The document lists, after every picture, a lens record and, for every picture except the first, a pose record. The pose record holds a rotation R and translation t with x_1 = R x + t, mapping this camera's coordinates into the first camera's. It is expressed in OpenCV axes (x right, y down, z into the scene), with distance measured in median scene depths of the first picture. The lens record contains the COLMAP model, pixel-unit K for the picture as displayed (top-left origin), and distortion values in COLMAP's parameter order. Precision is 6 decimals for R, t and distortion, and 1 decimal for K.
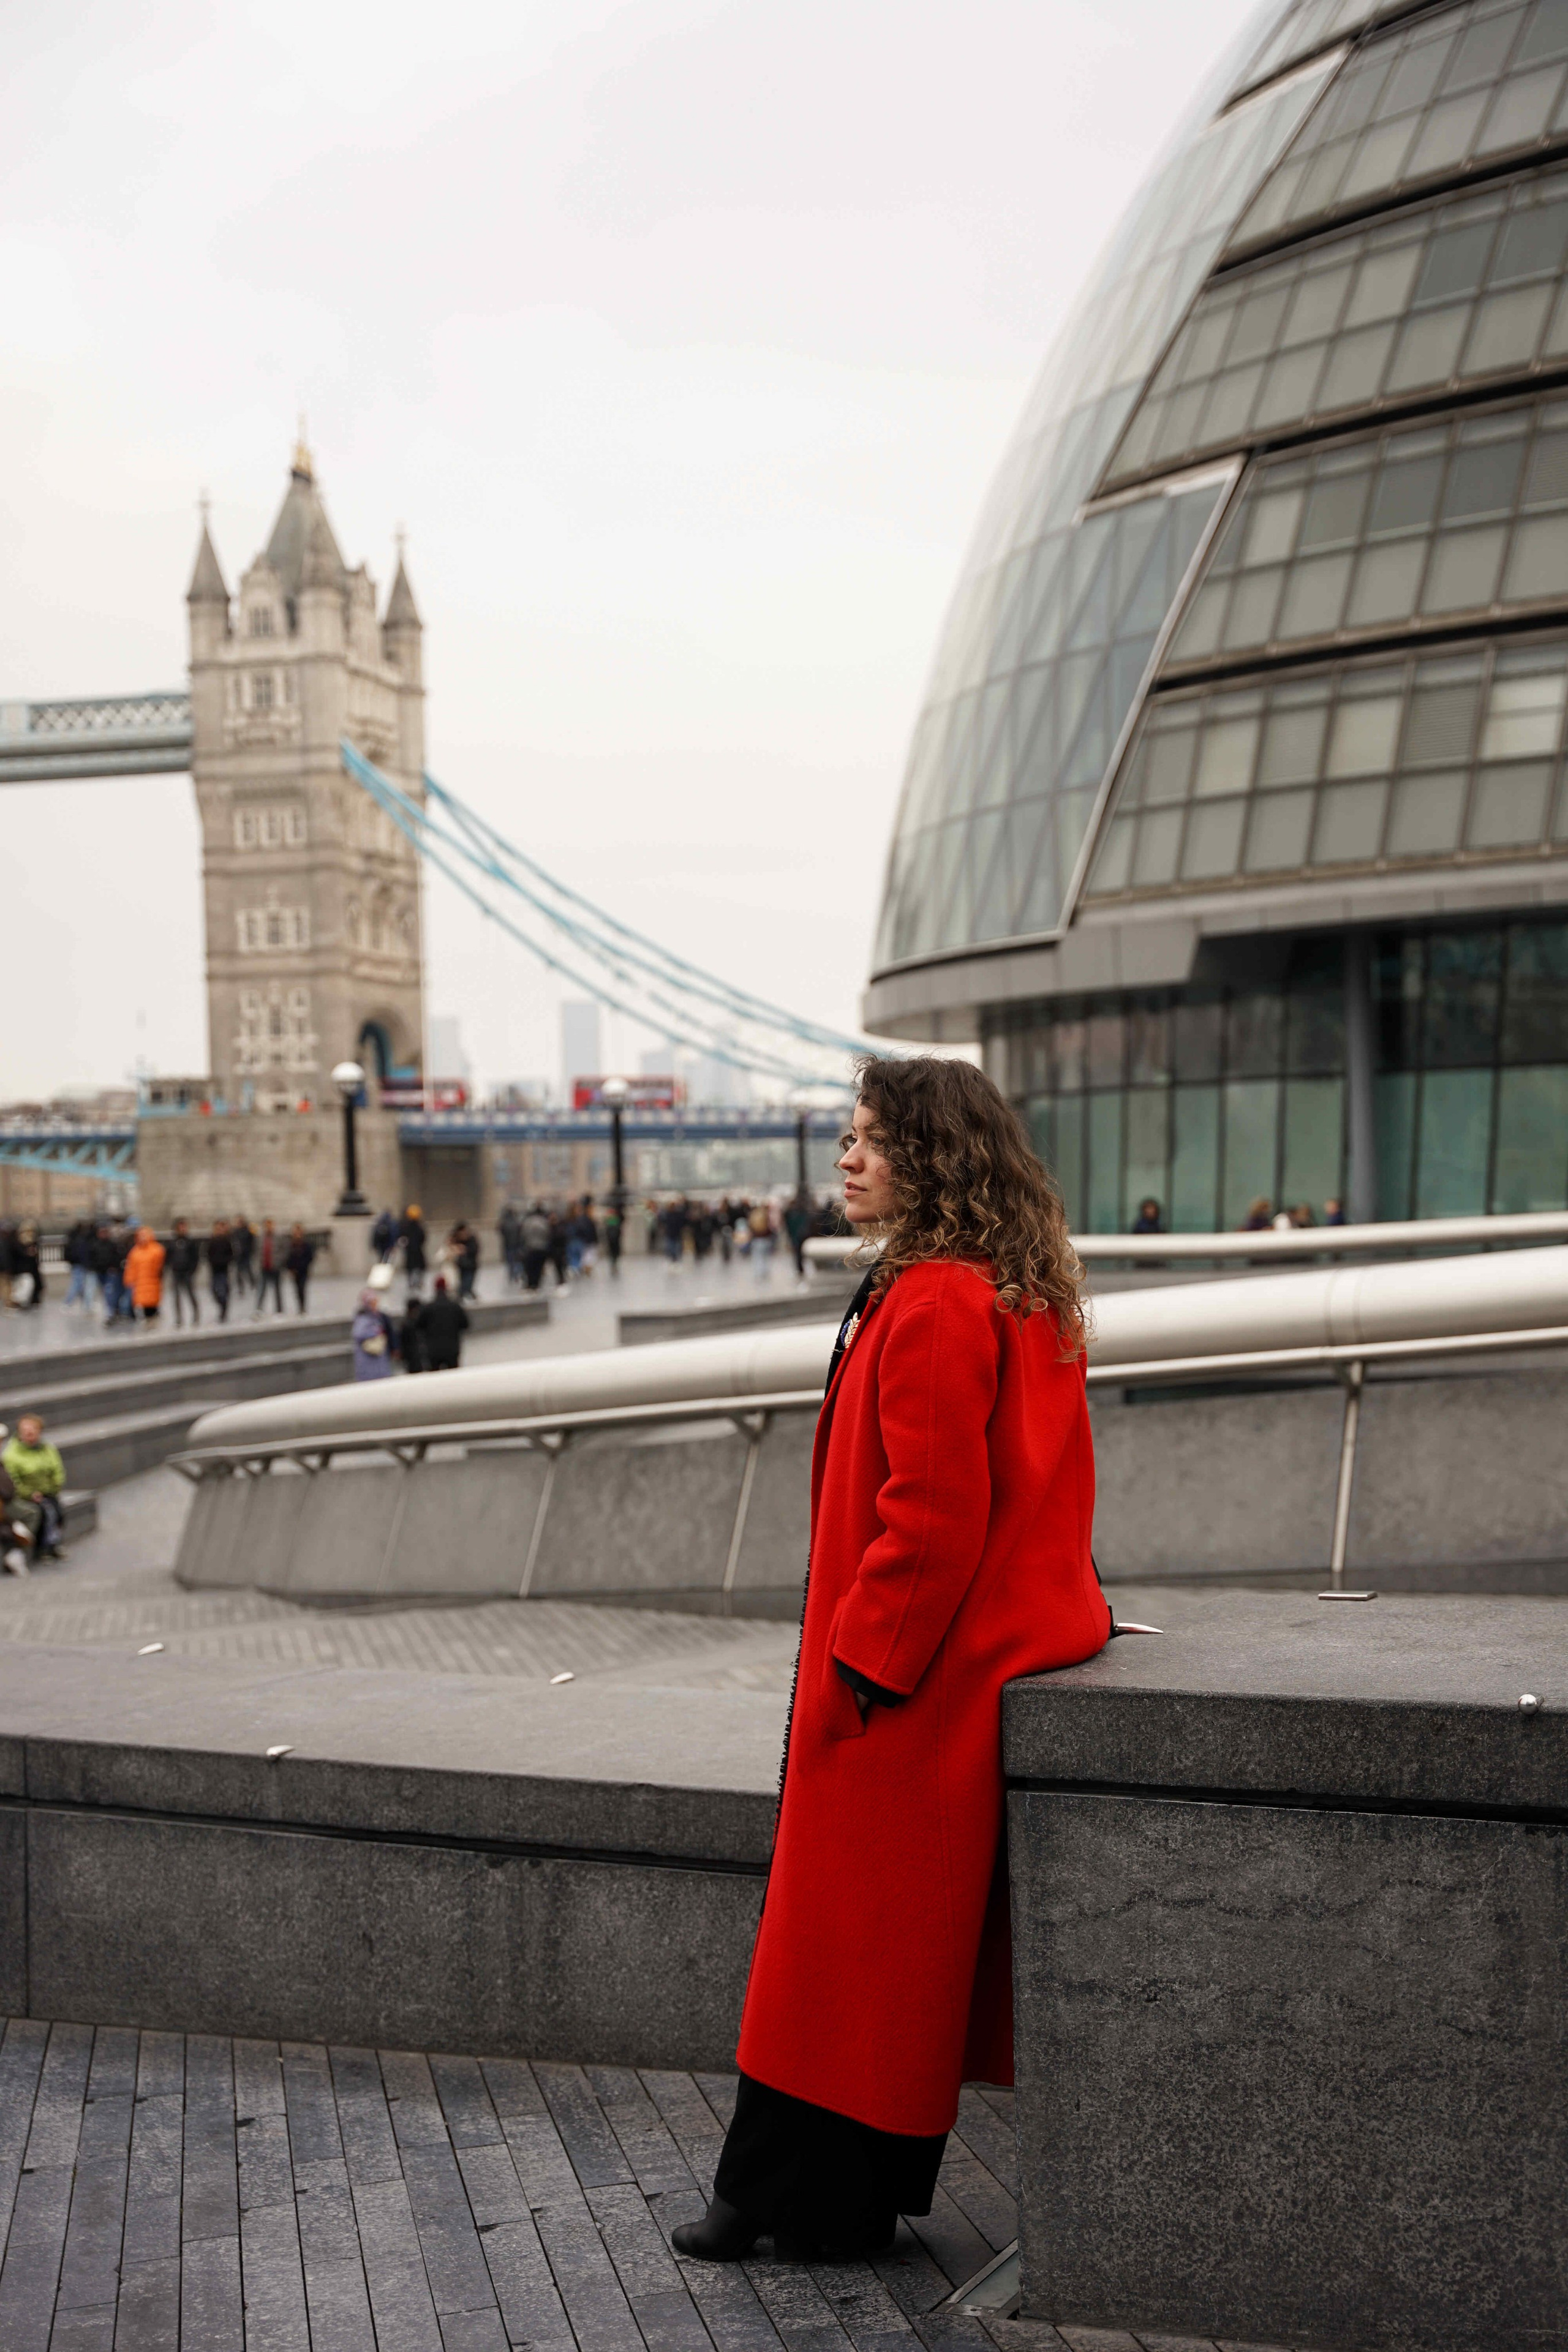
lens RADIAL K [[3241.8, 0, 784.0], [0, 3241.8, 1176.0], [0, 0, 1]] dist [0.210317, -0.006465]
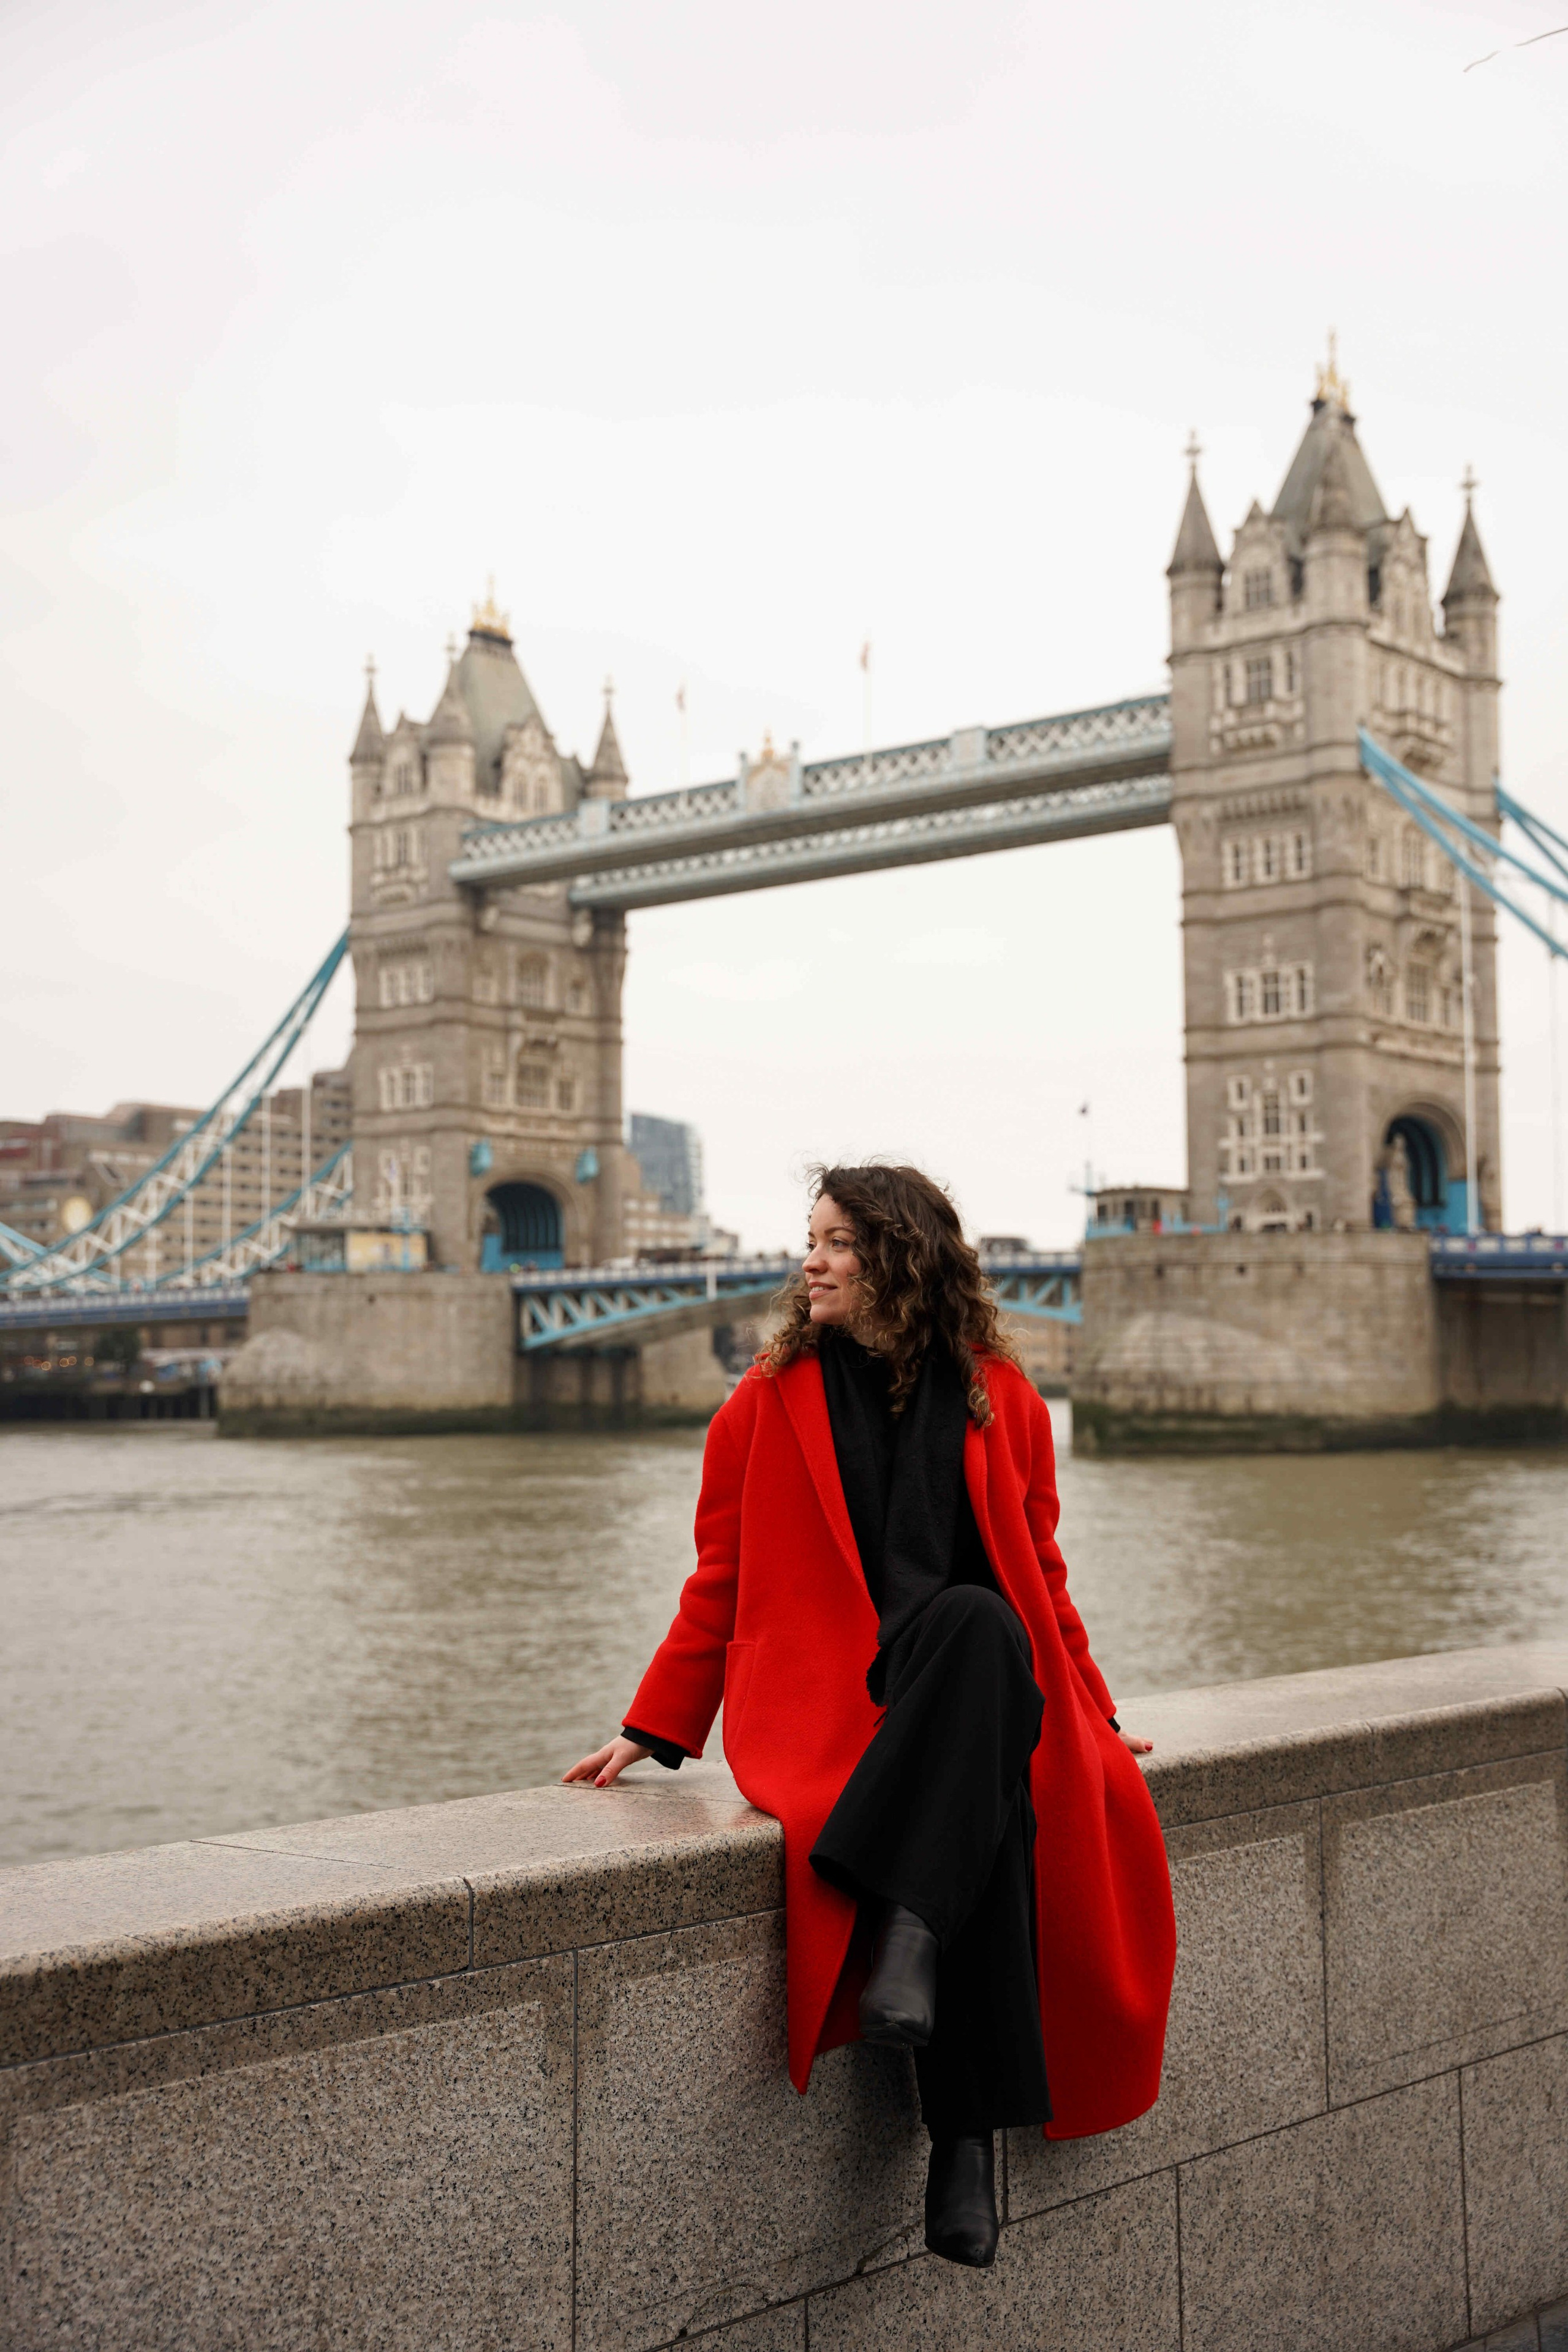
lens RADIAL K [[2783.8, 0, 784.0], [0, 2783.8, 1176.0], [0, 0, 1]] dist [0.000018, 0.173079]
pose [[0.902023, -0.008376, -0.431606, 0.018252], [-0.017865, 0.998231, -0.056709, 0.004676], [0.431318, 0.058864, 0.900278, 0.380328]]
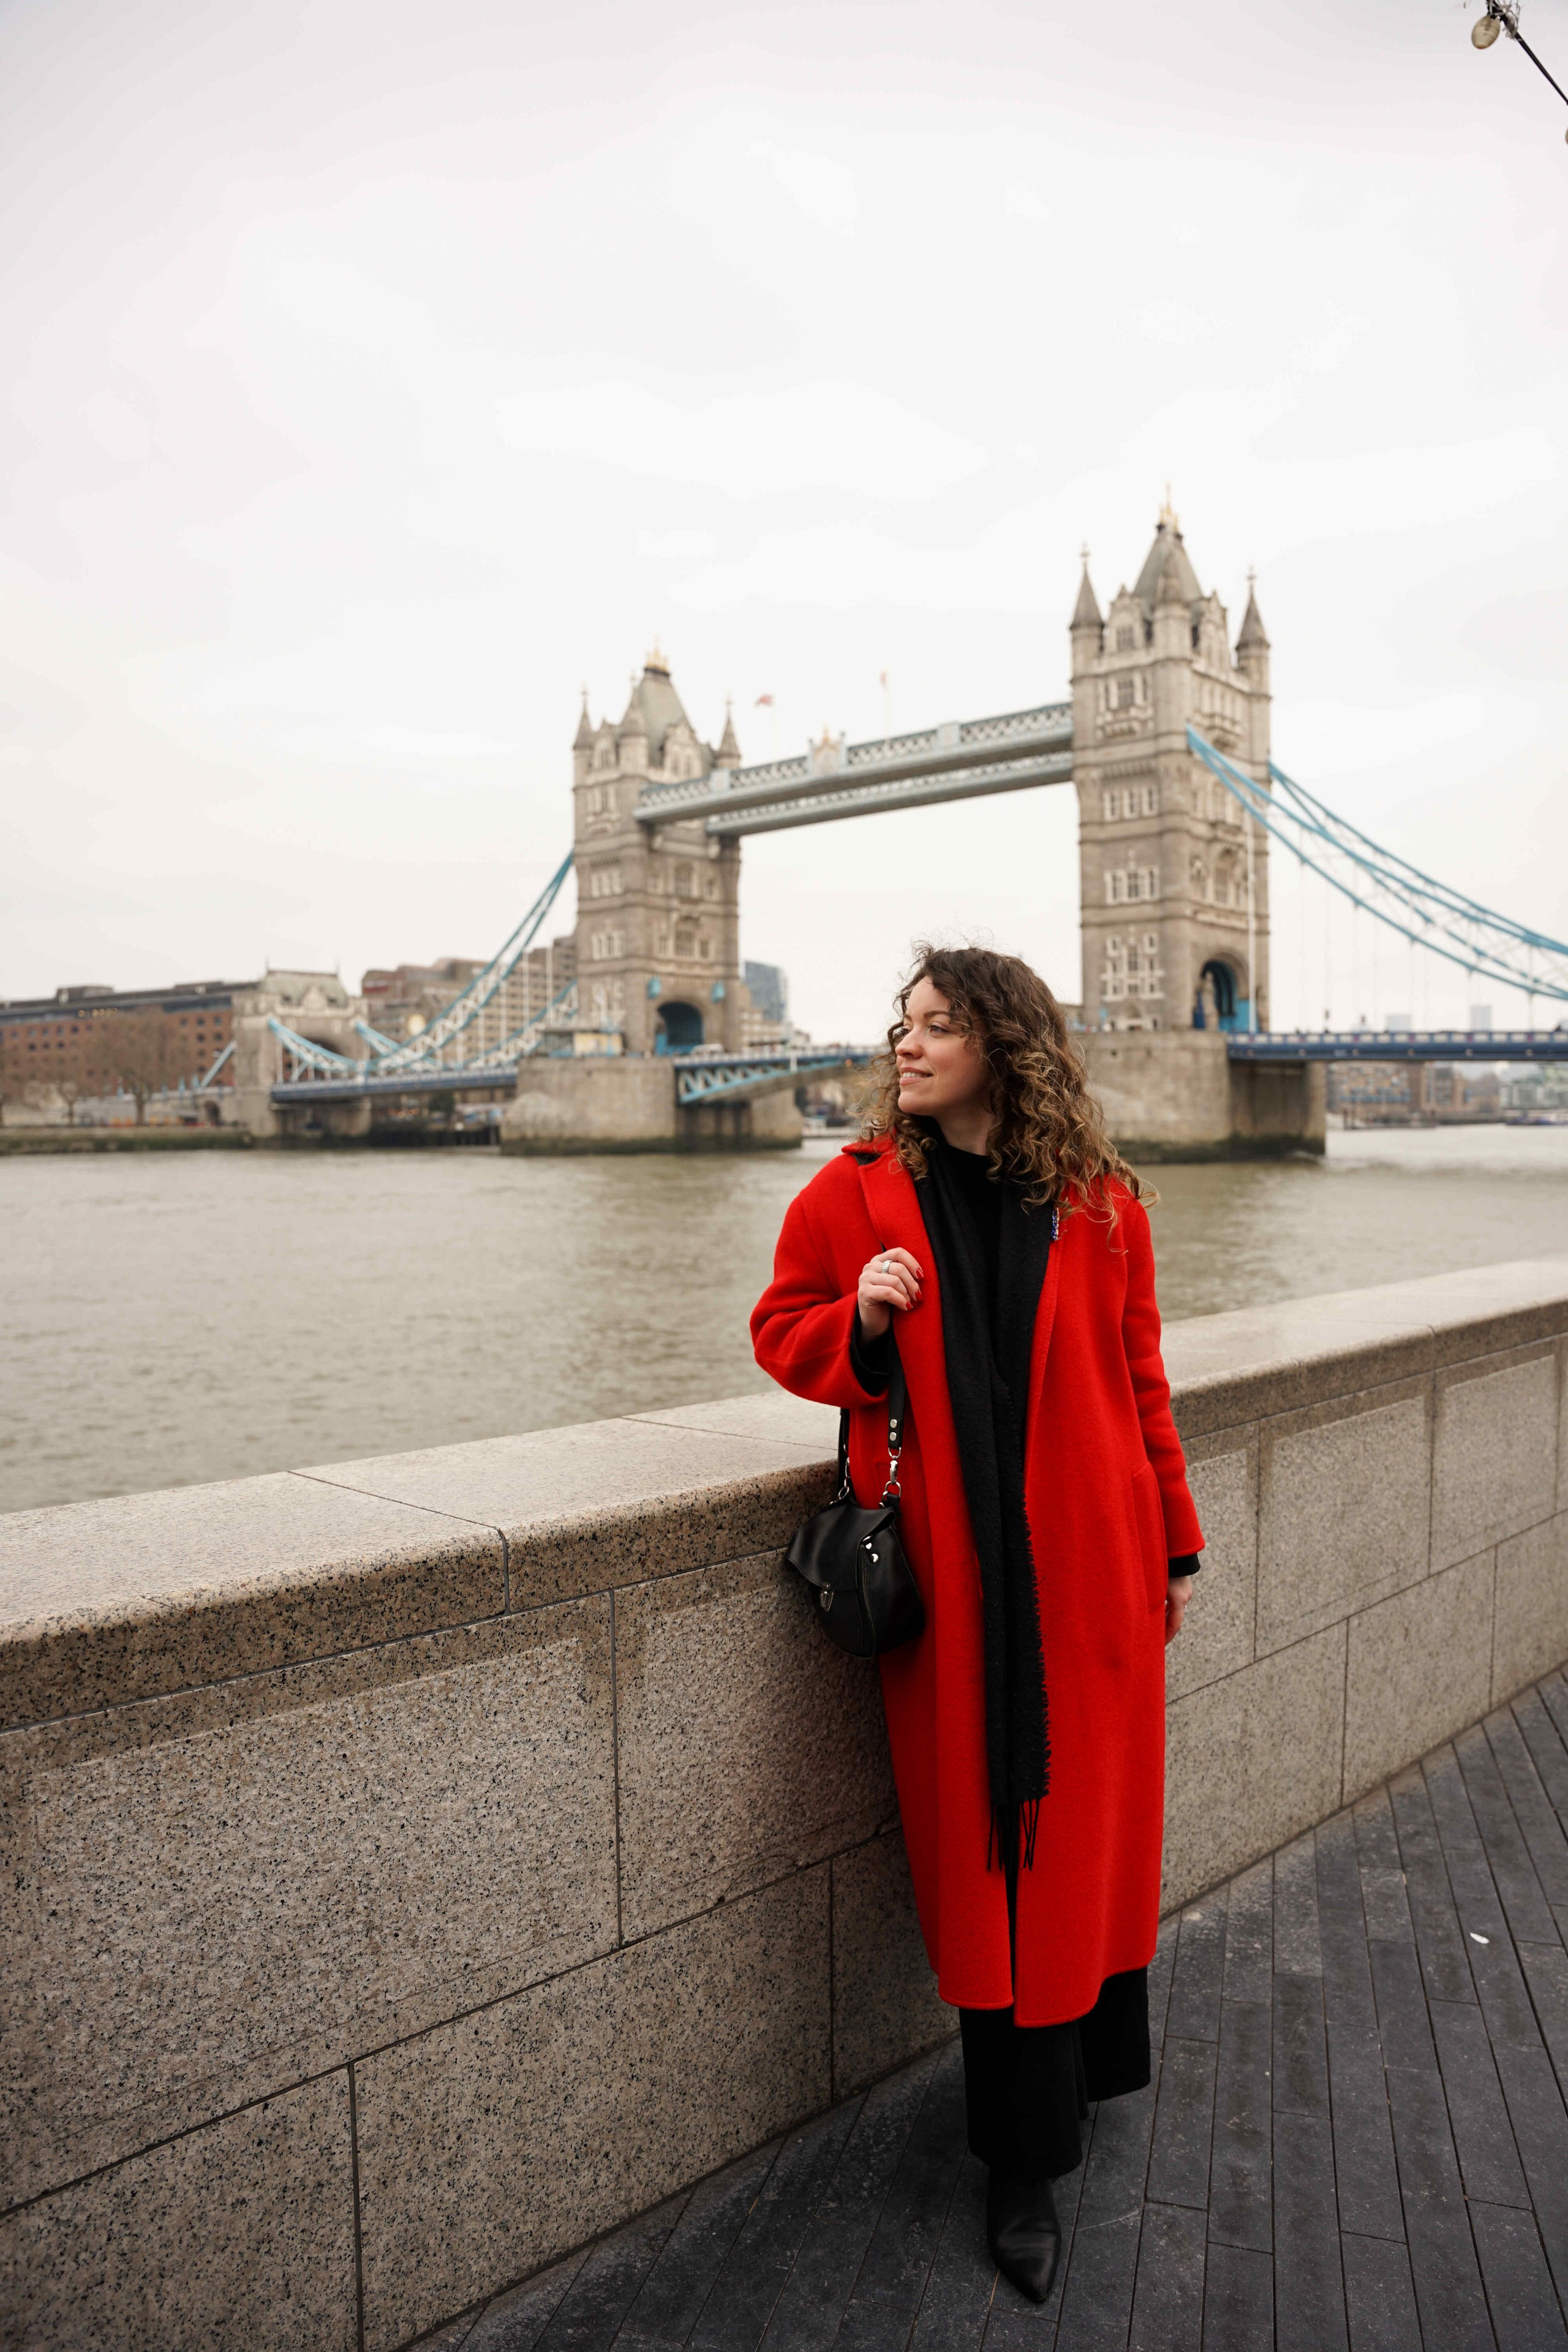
lens RADIAL K [[1657.8, 0, 784.0], [0, 1657.8, 1176.0], [0, 0, 1]] dist [-0.142995, 0.003018]
pose [[0.887568, 0.035137, -0.459335, 0.014541], [-0.014079, 0.998690, 0.049189, 0.005421], [0.460462, -0.037192, 0.886900, 0.388745]]
